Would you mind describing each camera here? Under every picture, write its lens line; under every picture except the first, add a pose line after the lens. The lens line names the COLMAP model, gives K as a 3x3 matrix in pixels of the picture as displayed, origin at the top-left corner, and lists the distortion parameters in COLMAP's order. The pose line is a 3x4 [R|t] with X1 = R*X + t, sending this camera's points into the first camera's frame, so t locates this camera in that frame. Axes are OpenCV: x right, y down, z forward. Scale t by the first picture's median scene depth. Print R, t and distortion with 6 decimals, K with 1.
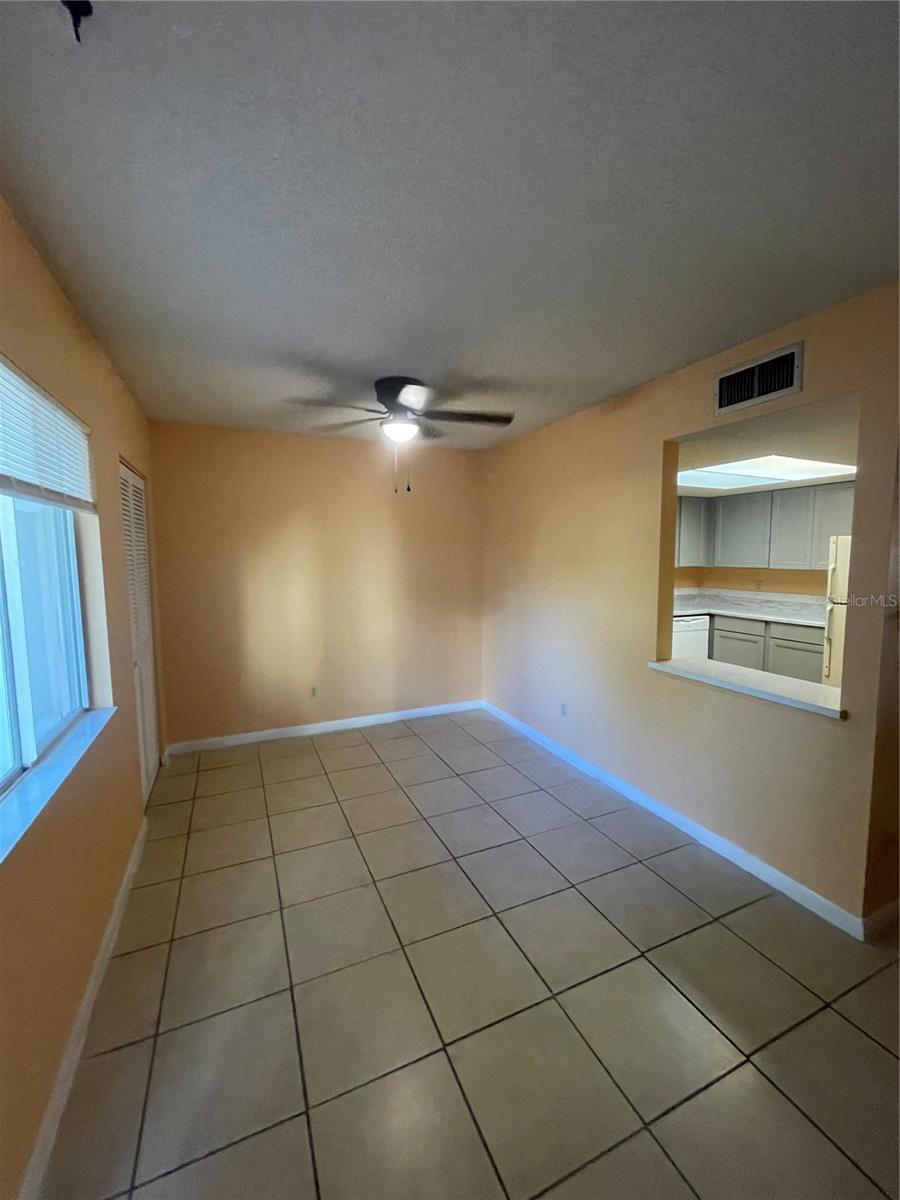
lens RADIAL K [[484.7, 0, 456.3], [0, 484.7, 598.3], [0, 0, 1]] dist [-0.000049, -0.000081]
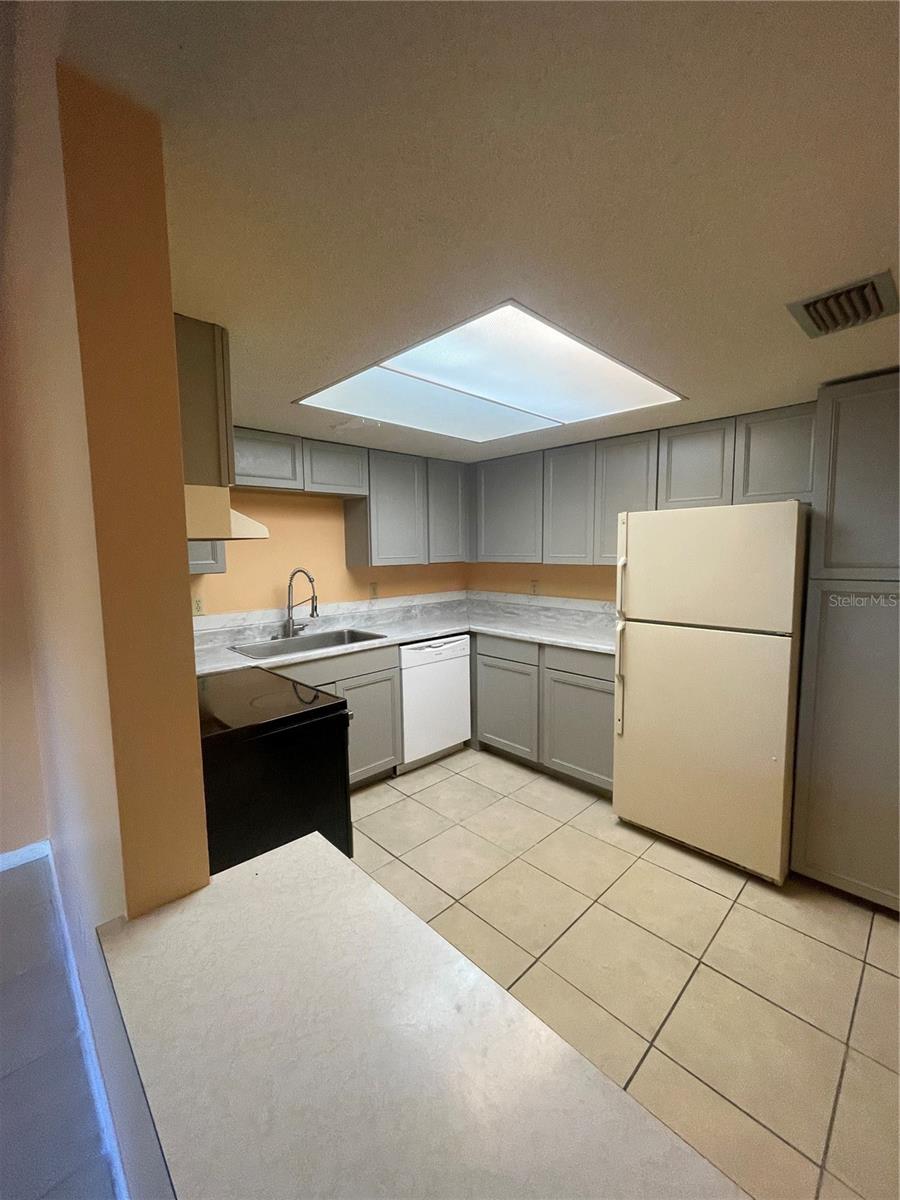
lens RADIAL K [[484.7, 0, 447.6], [0, 484.7, 597.4], [0, 0, 1]] dist [-0.000049, -0.000081]
pose [[0.943885, -0.036522, 0.328249, 0.289758], [0.033445, 0.999328, 0.015015, -0.029069], [-0.328577, -0.003194, 0.944472, 0.393365]]
